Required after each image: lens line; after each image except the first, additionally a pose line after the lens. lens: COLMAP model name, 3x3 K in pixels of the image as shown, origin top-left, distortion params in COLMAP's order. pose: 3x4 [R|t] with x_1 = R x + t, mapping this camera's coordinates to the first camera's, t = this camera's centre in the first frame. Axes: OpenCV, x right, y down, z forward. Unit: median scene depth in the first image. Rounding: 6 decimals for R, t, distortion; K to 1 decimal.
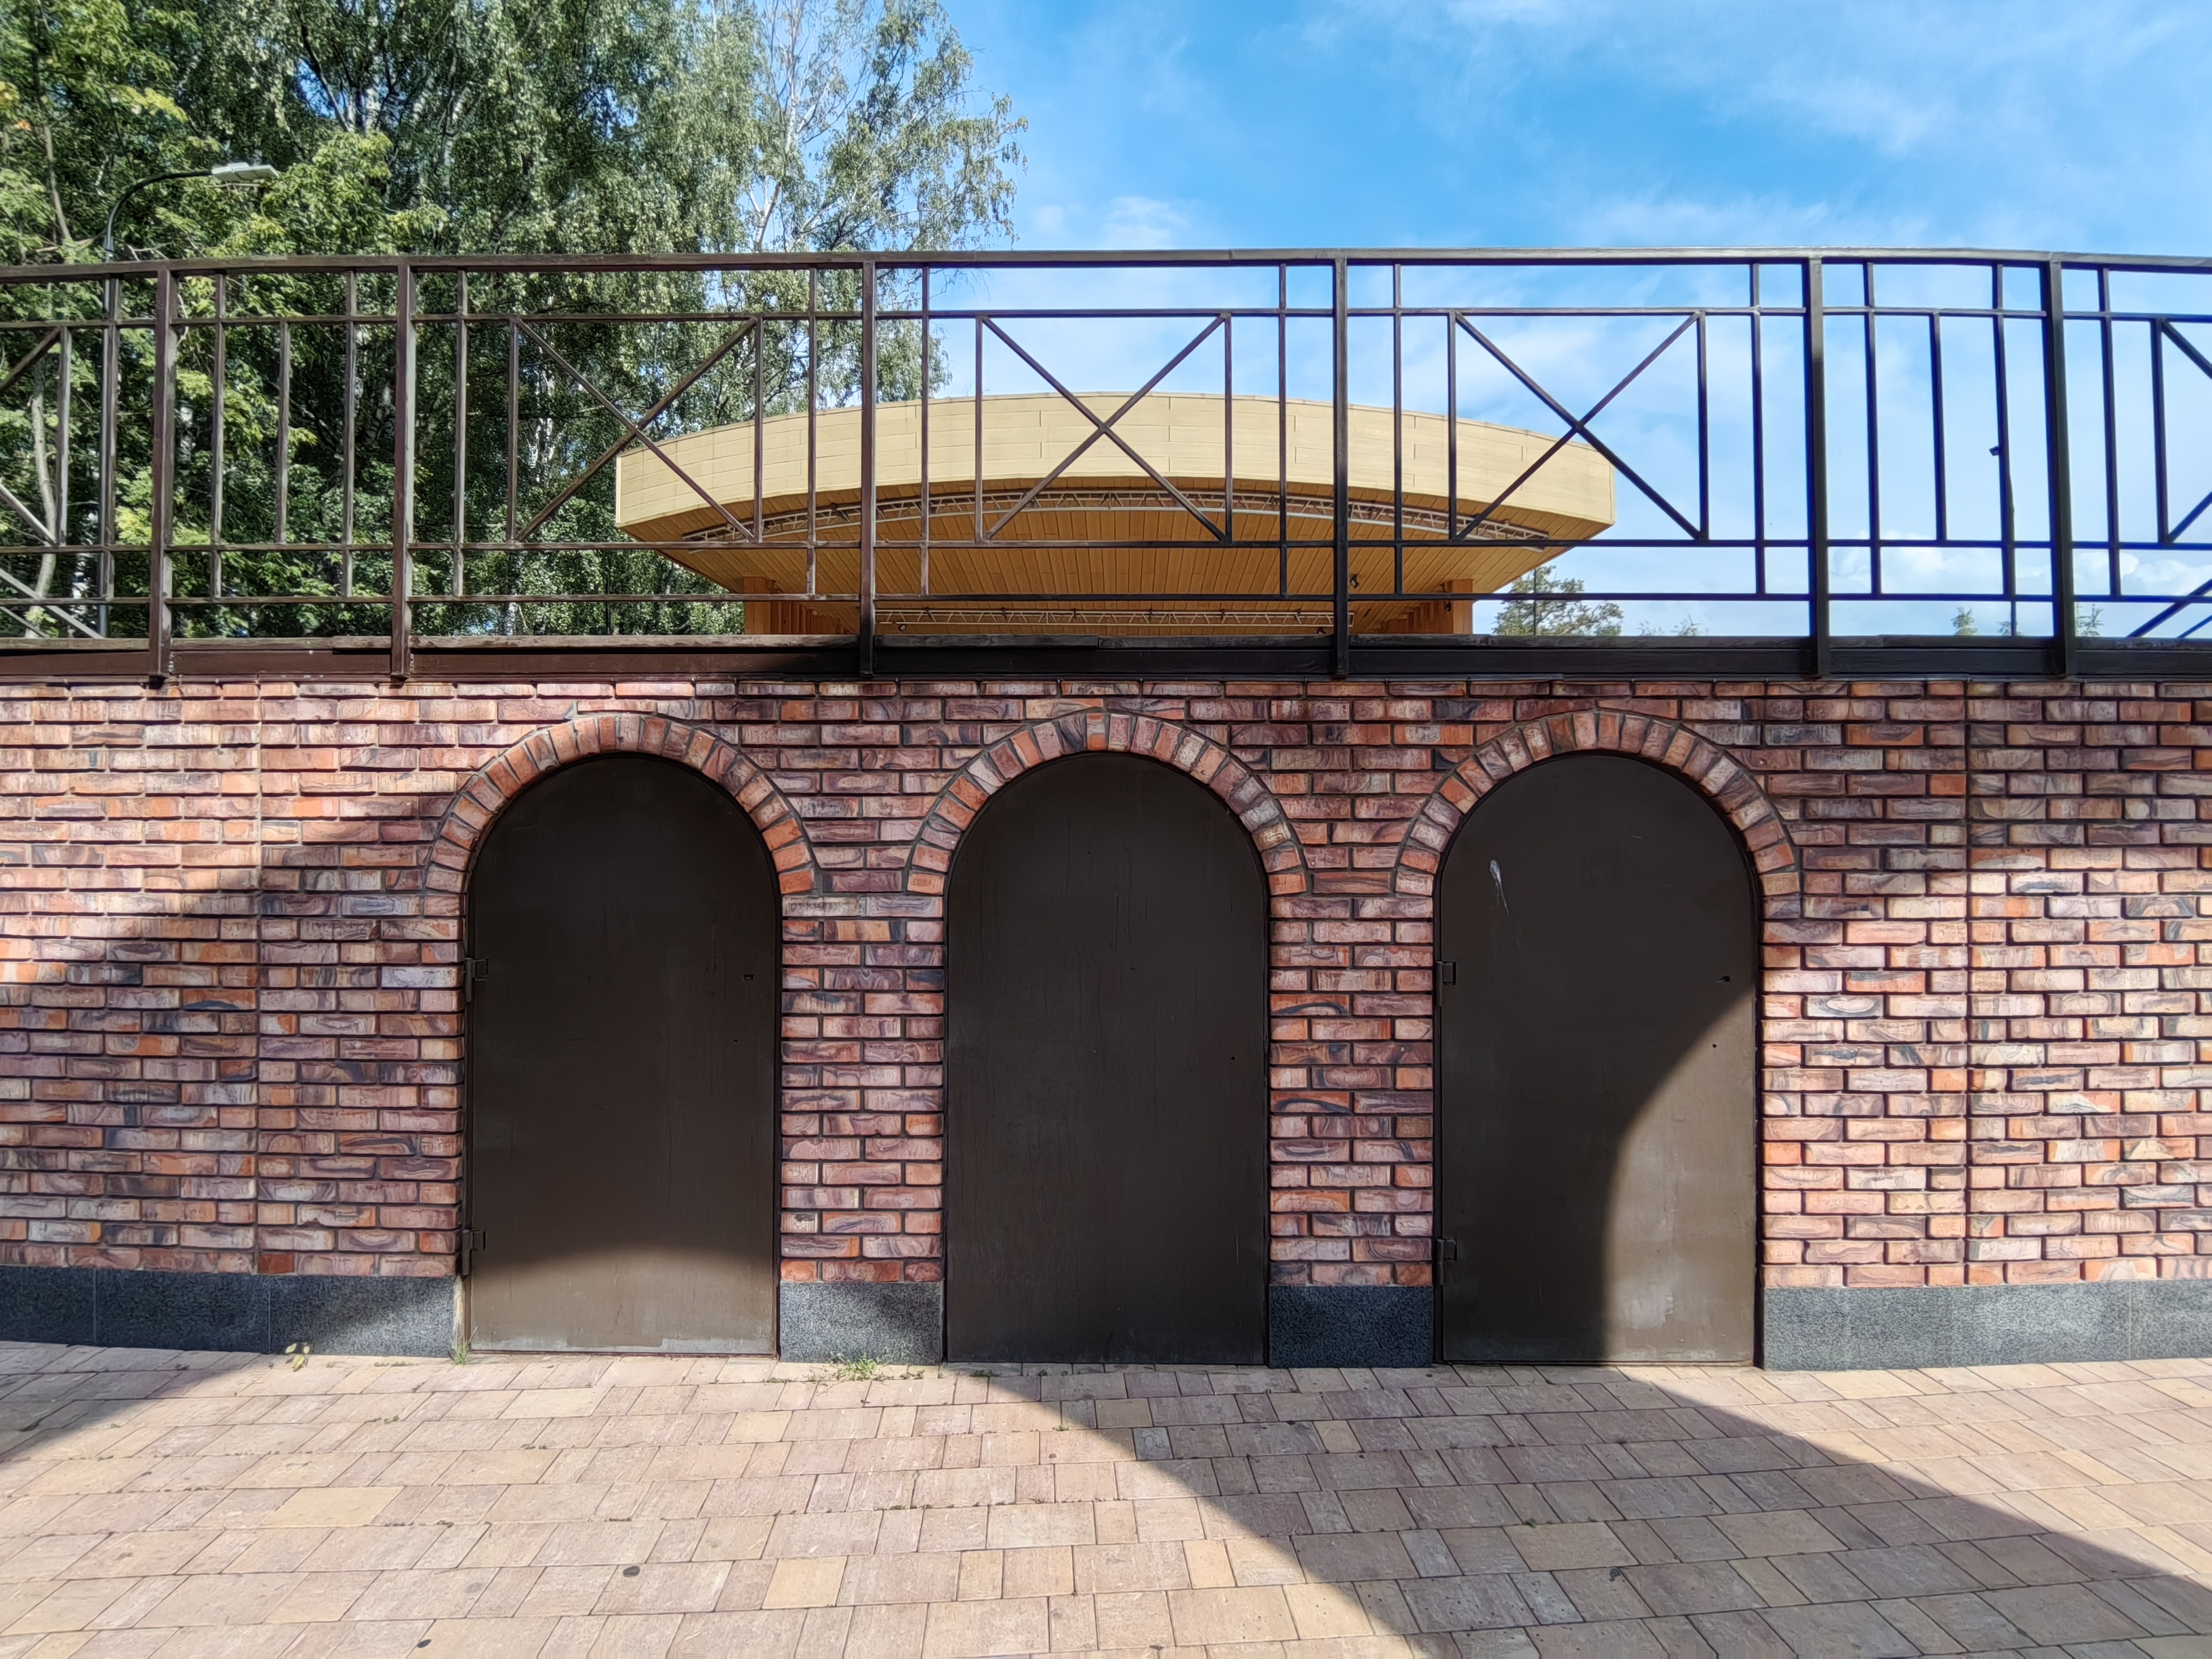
lens RADIAL K [[1051.0, 0, 1102.2], [0, 1051.0, 810.9], [0, 0, 1]] dist [-0.000180, -0.000303]
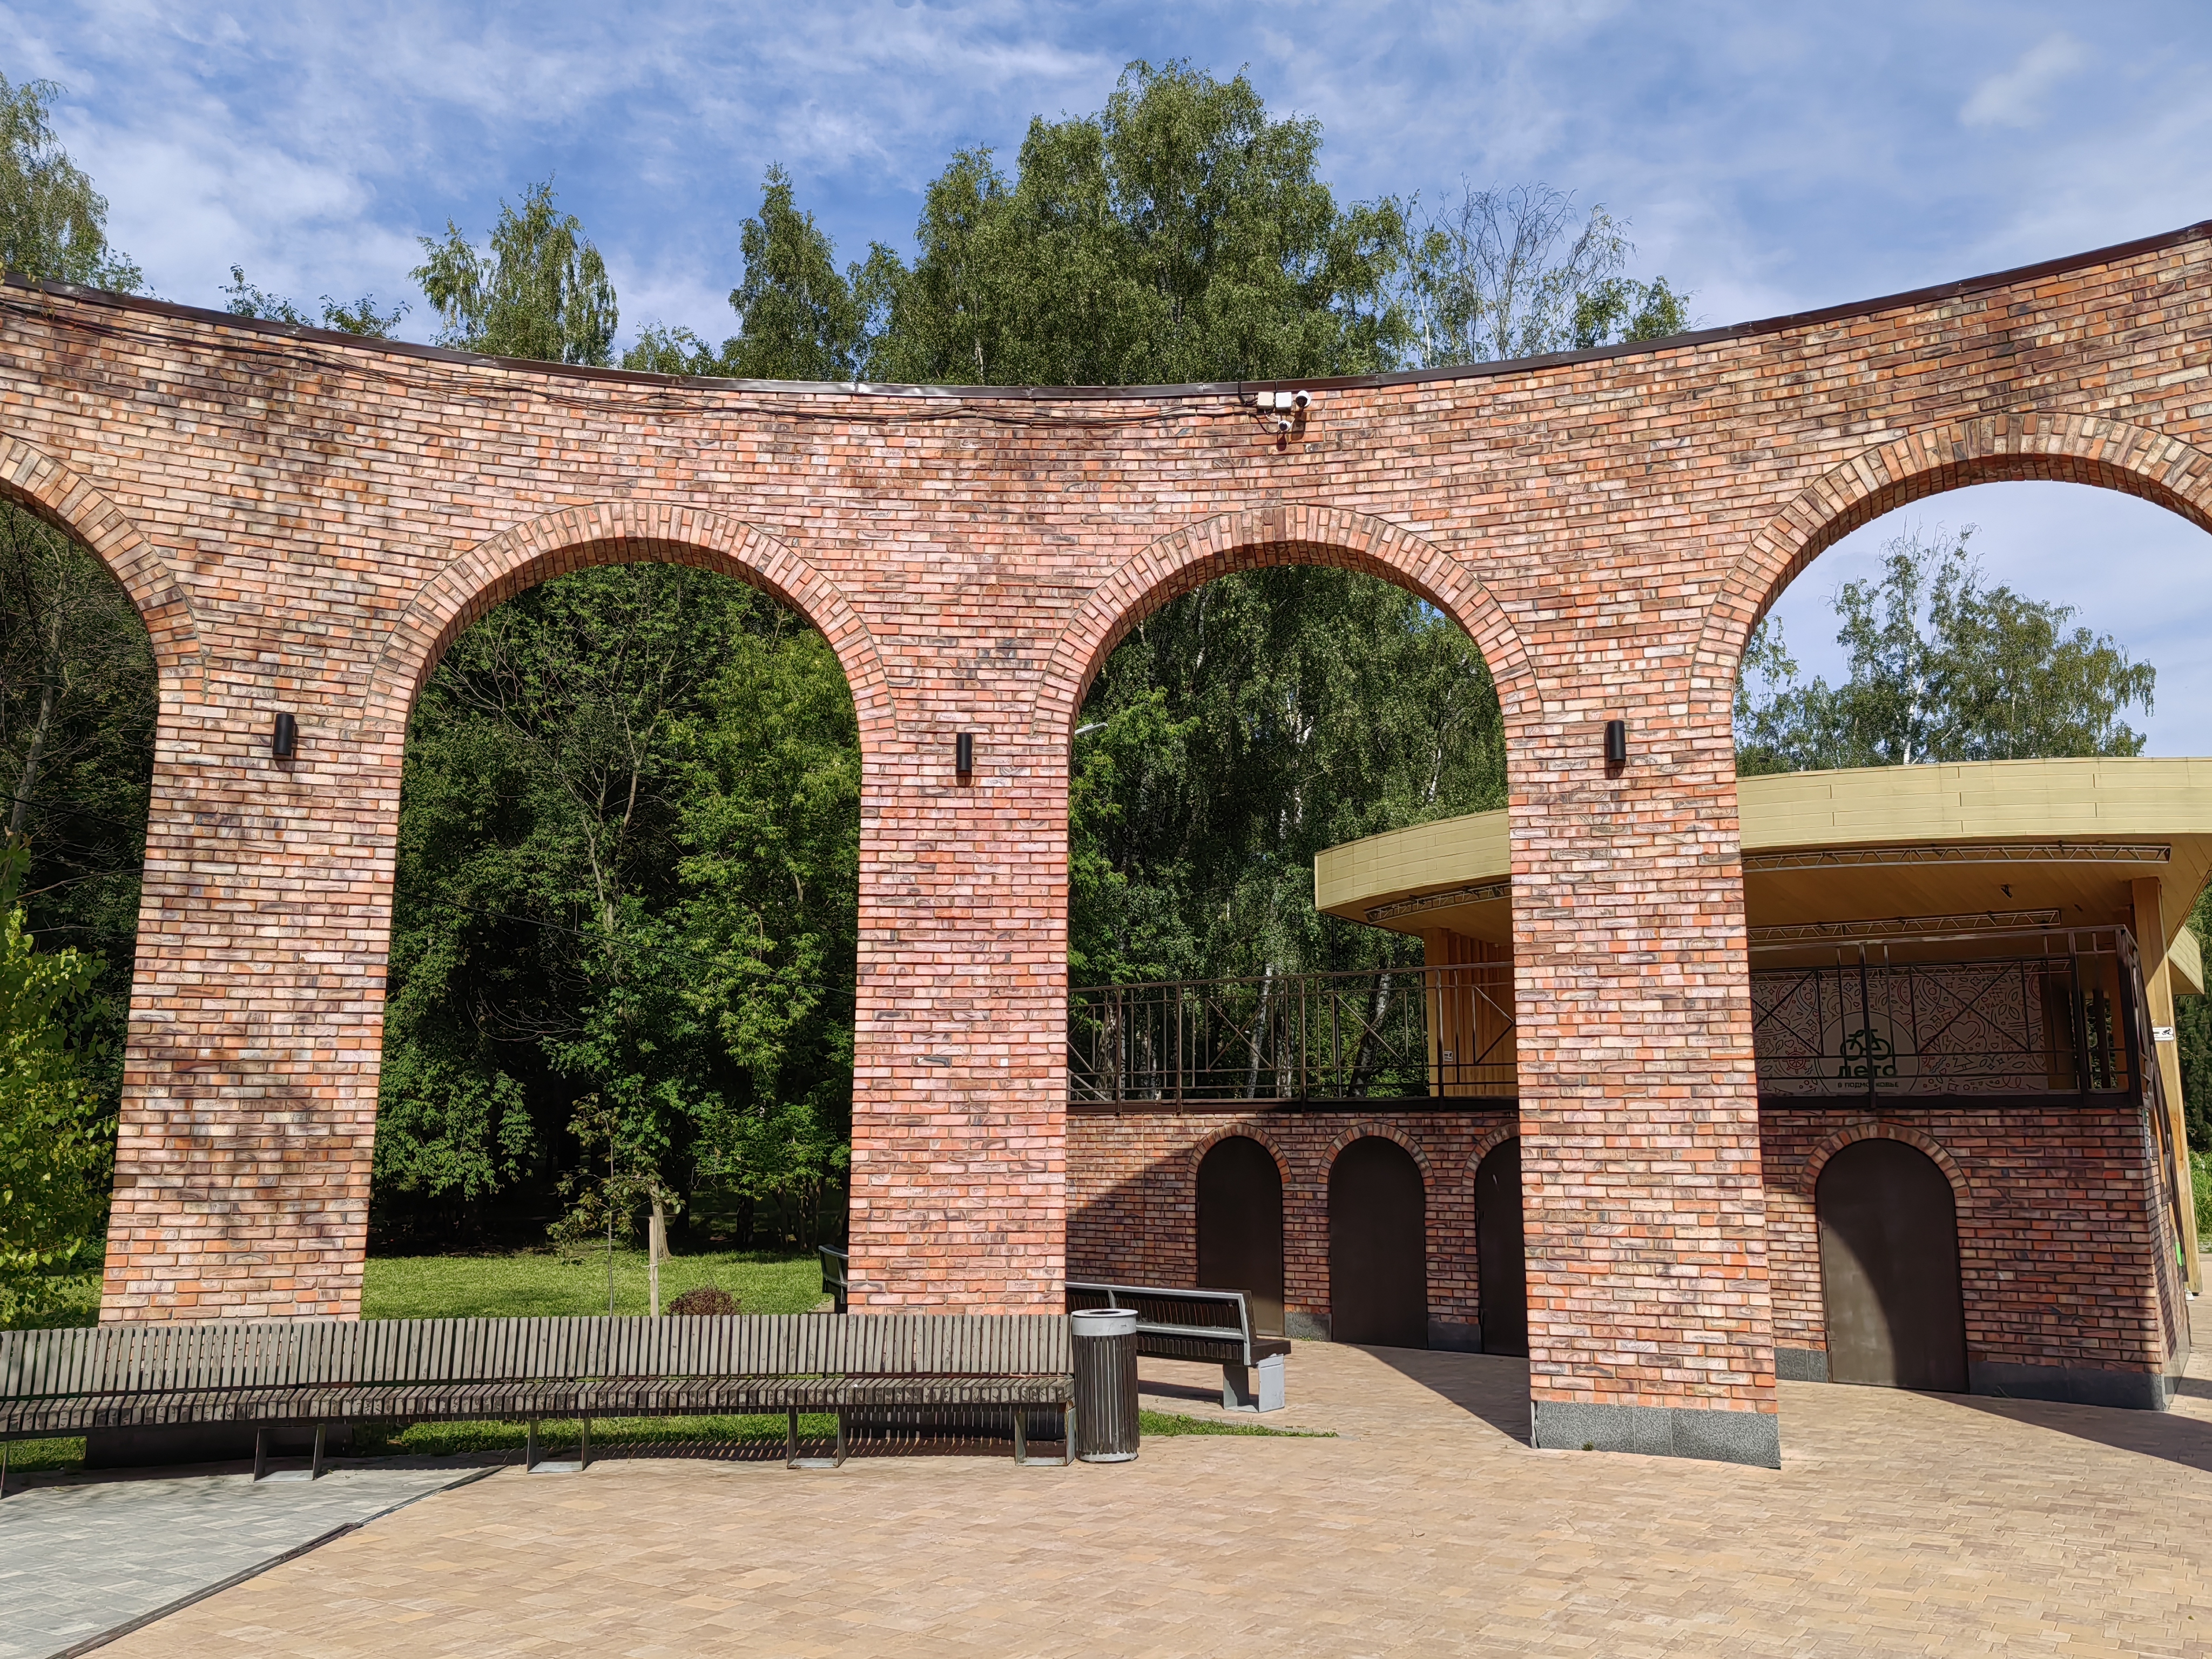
lens RADIAL K [[1733.0, 0, 1112.0], [0, 1733.0, 834.9], [0, 0, 1]] dist [0.049059, -0.033341]
pose [[0.808934, -0.101015, -0.579156, 2.375308], [0.010543, 0.987462, -0.157504, -0.133024], [0.587805, 0.121304, 0.799857, -3.540626]]
